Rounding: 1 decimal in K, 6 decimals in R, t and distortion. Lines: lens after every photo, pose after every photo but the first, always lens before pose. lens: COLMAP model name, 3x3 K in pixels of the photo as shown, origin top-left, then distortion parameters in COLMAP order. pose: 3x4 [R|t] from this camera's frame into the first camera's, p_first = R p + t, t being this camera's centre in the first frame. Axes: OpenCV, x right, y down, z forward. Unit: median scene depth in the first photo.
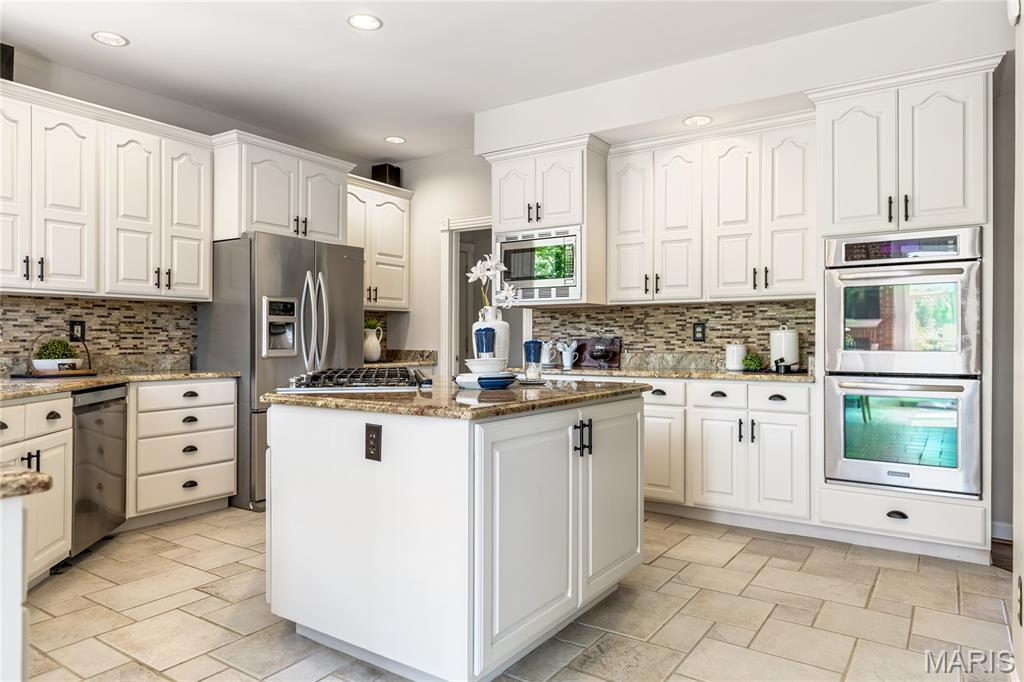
lens RADIAL K [[655.5, 0, 512.3], [0, 655.5, 338.1], [0, 0, 1]] dist [0.032806, -0.000844]
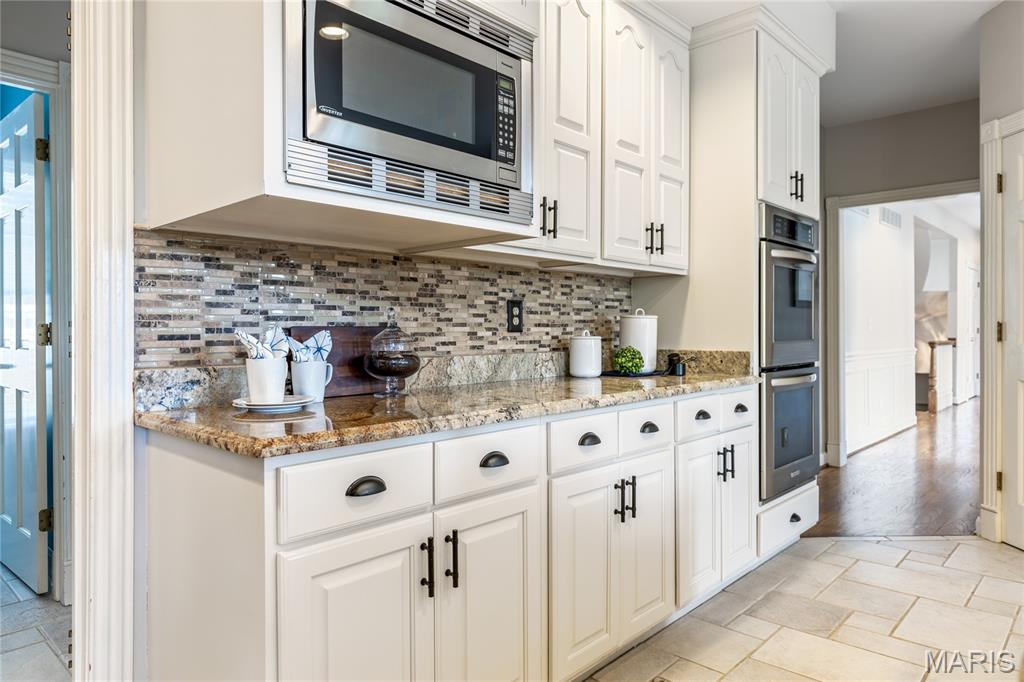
lens RADIAL K [[655.5, 0, 513.7], [0, 655.5, 336.8], [0, 0, 1]] dist [0.032806, -0.000844]
pose [[0.146066, -0.007747, 0.989245, -0.282356], [0.003723, 0.999967, 0.007281, 0.005131], [-0.989268, 0.002619, 0.146089, 0.916402]]
